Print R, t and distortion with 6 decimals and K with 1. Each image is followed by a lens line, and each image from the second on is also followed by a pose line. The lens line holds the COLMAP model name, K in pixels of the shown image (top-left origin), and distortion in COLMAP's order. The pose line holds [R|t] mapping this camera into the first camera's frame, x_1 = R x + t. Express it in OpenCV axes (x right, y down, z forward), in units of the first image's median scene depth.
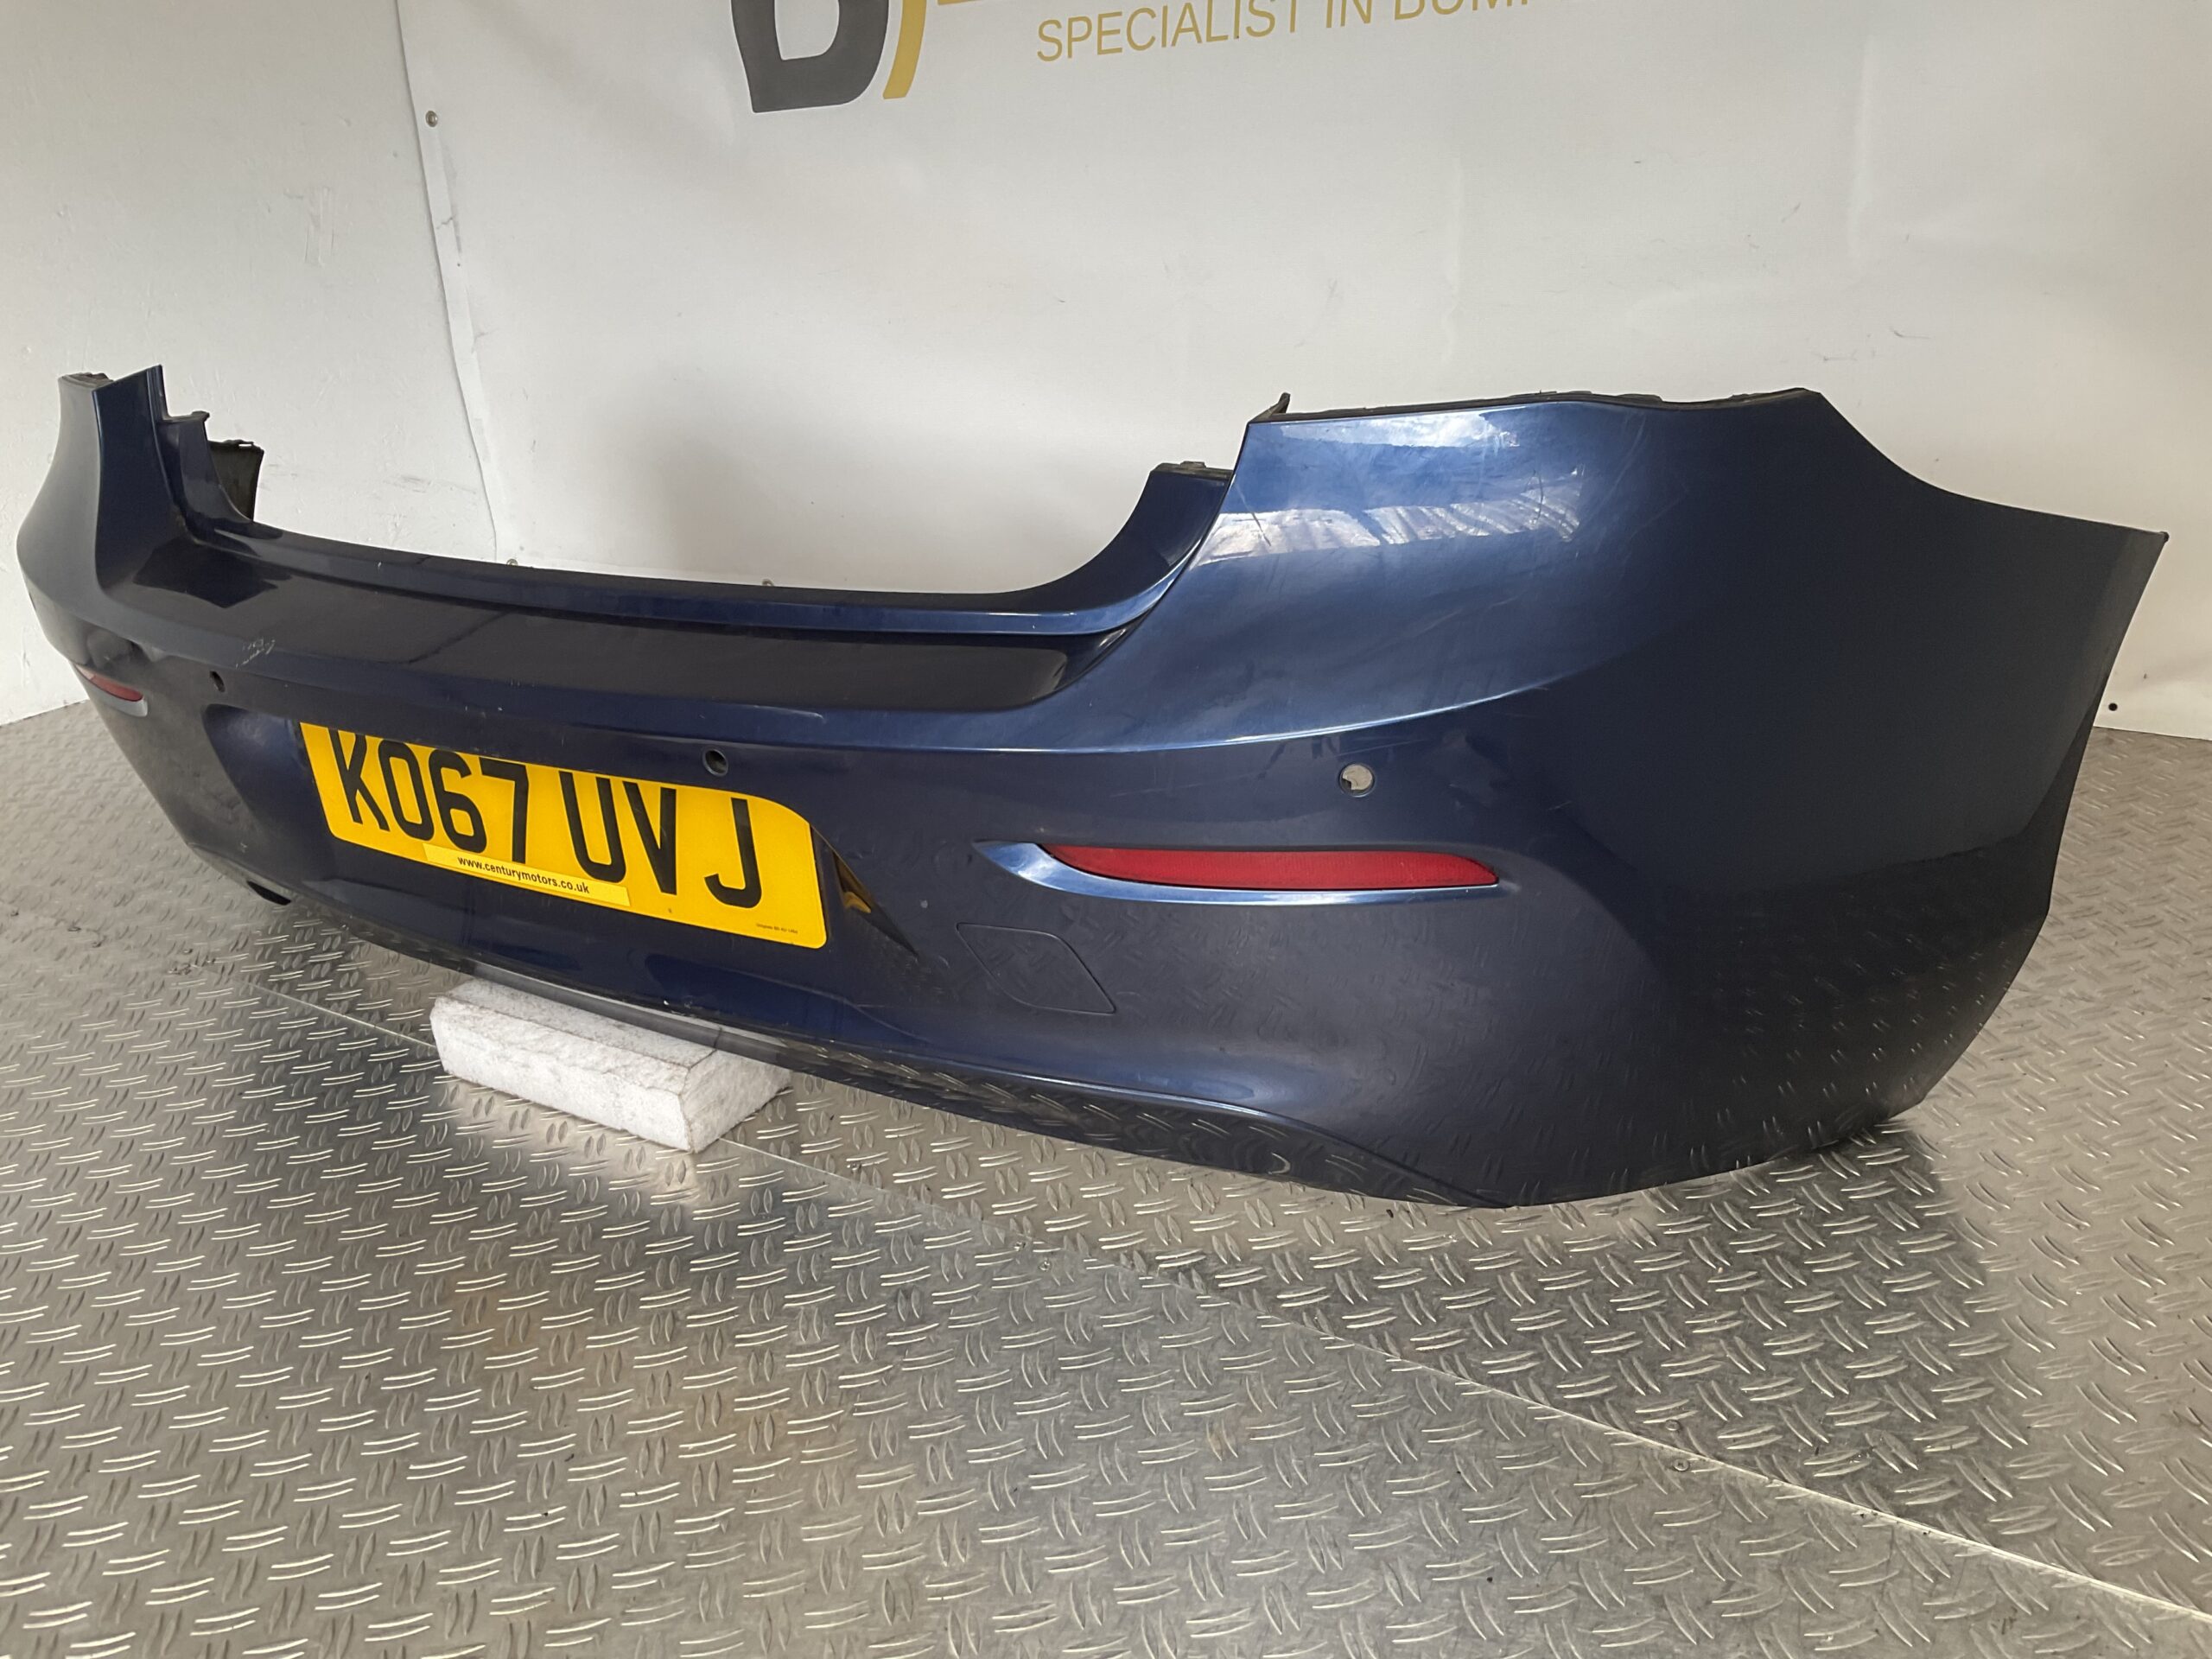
lens RADIAL K [[2015.8, 0, 1102.3], [0, 2015.8, 925.7], [0, 0, 1]] dist [0.203357, -0.318706]
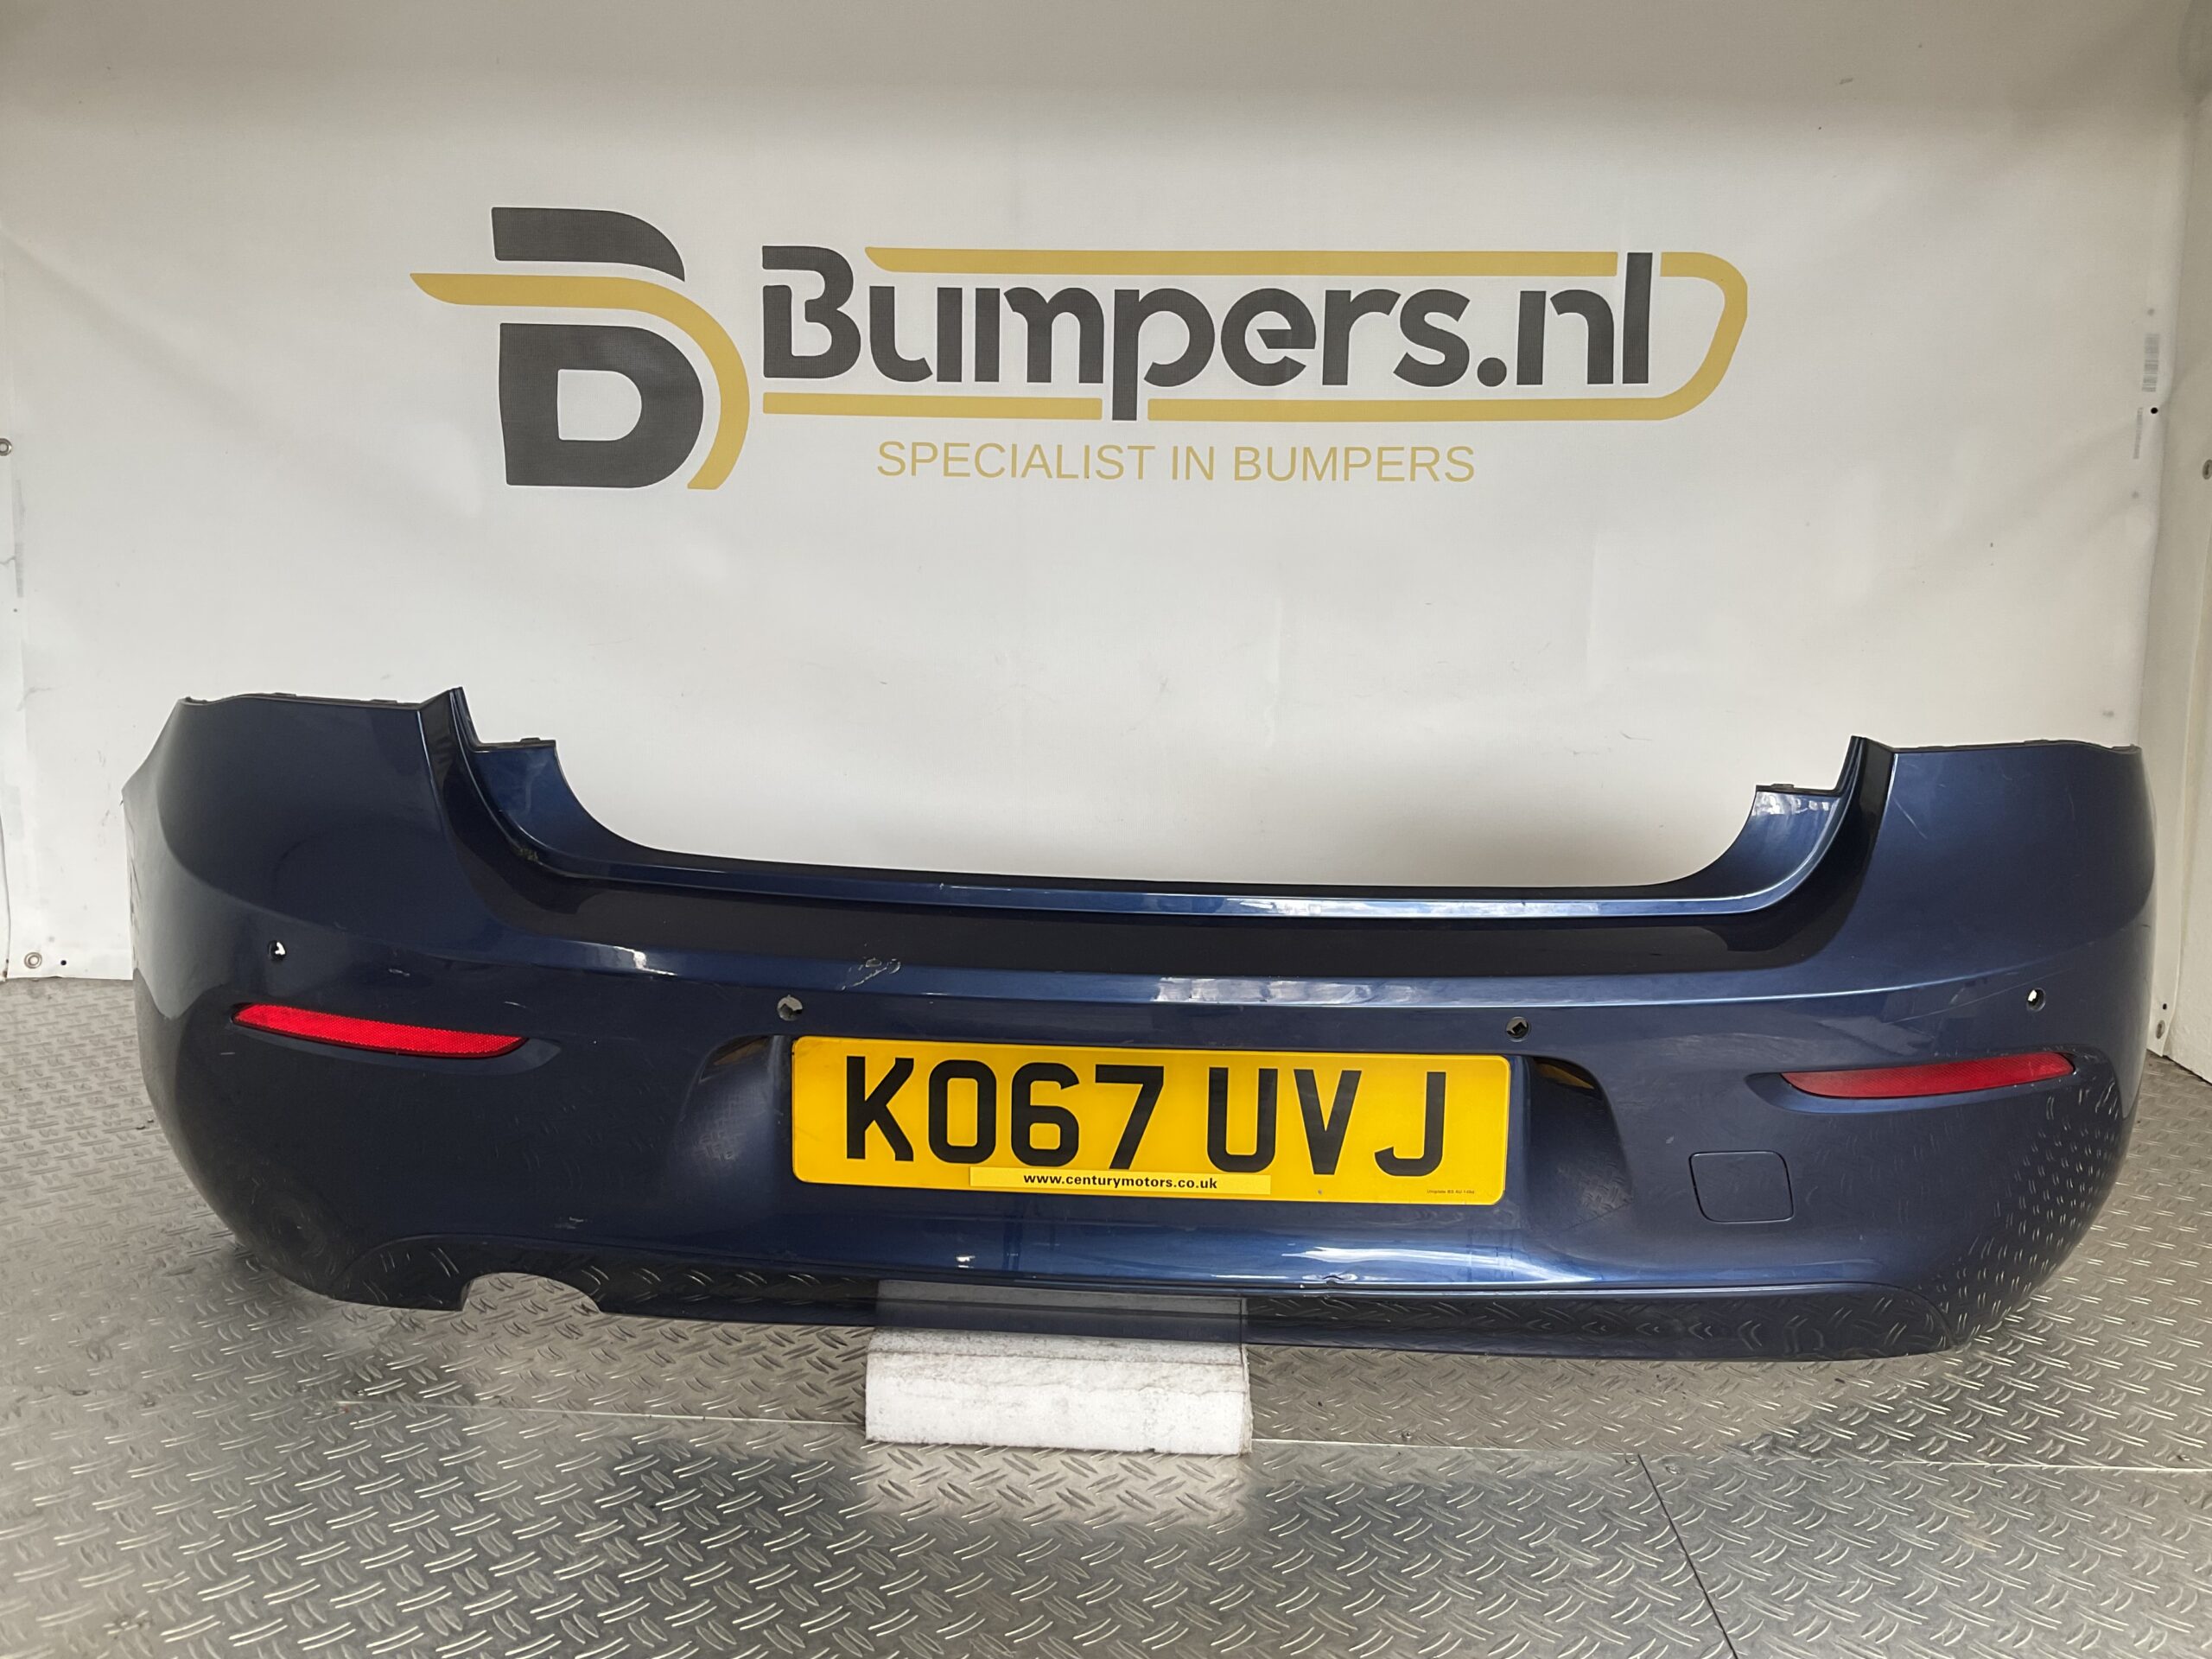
lens RADIAL K [[2015.8, 0, 1102.3], [0, 2015.8, 925.7], [0, 0, 1]] dist [0.203357, -0.318706]
pose [[0.805669, -0.013162, 0.592219, -0.802817], [0.138909, 0.976074, -0.167282, 0.015582], [-0.575848, 0.217038, 0.788221, 0.187737]]
